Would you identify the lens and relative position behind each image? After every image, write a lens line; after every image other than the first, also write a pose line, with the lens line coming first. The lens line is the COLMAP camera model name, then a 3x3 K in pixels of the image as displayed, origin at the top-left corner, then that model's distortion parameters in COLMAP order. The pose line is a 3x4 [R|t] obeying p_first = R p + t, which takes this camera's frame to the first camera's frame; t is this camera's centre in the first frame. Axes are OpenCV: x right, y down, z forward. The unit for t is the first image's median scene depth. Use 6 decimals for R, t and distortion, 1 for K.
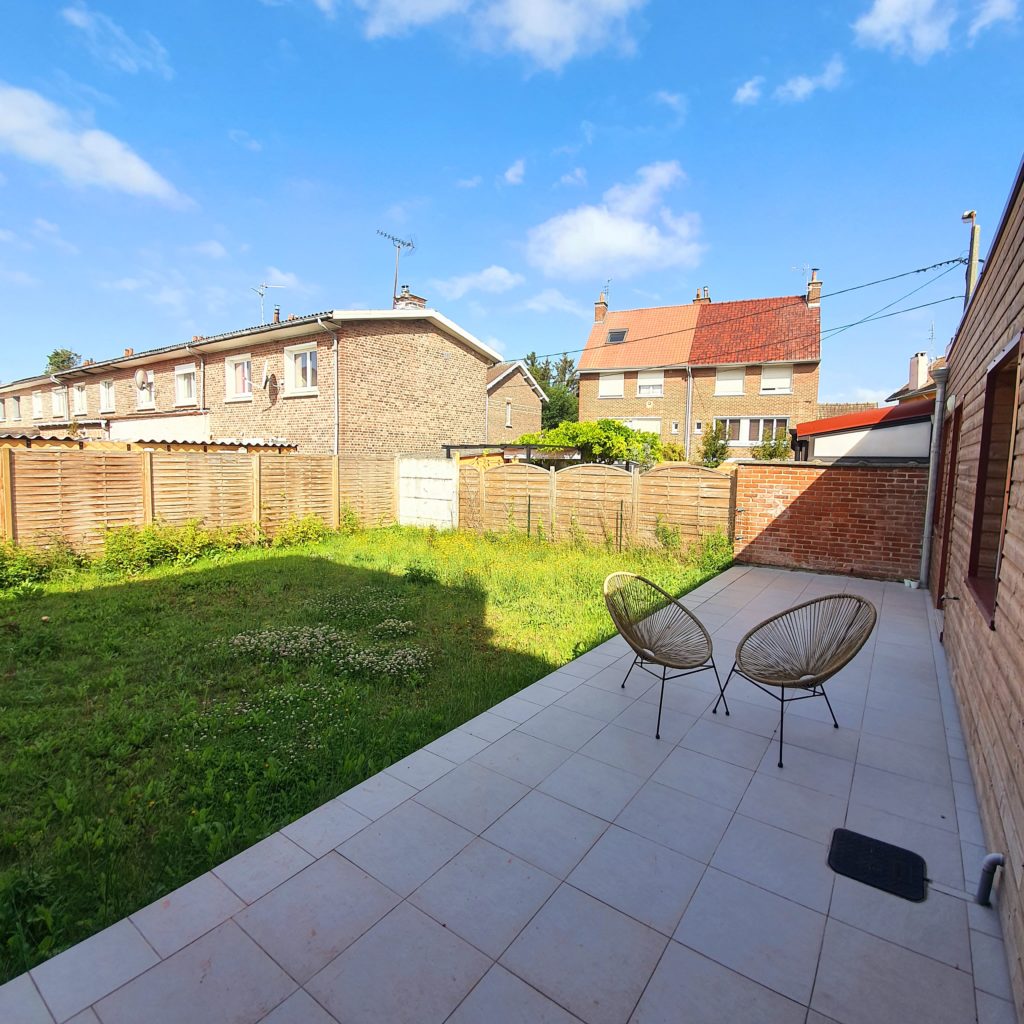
lens RADIAL K [[543.7, 0, 512.0], [0, 543.7, 512.0], [0, 0, 1]] dist [0.012172, -0.014383]
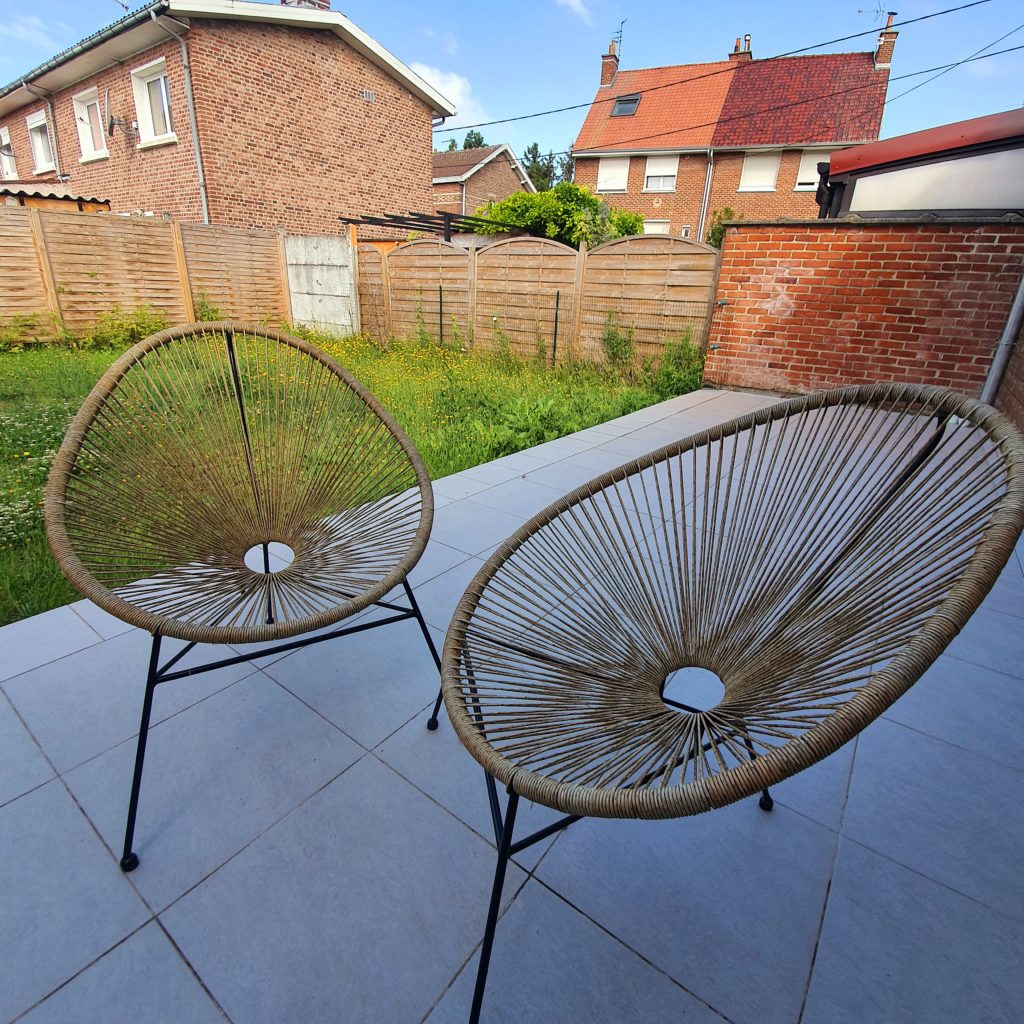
lens RADIAL K [[543.7, 0, 512.0], [0, 543.7, 512.0], [0, 0, 1]] dist [0.012172, -0.014383]
pose [[0.999551, 0.029958, -0.000760, 0.127361], [-0.028457, 0.956812, 0.289312, 0.040326], [0.009395, -0.289160, 0.957235, 0.213954]]
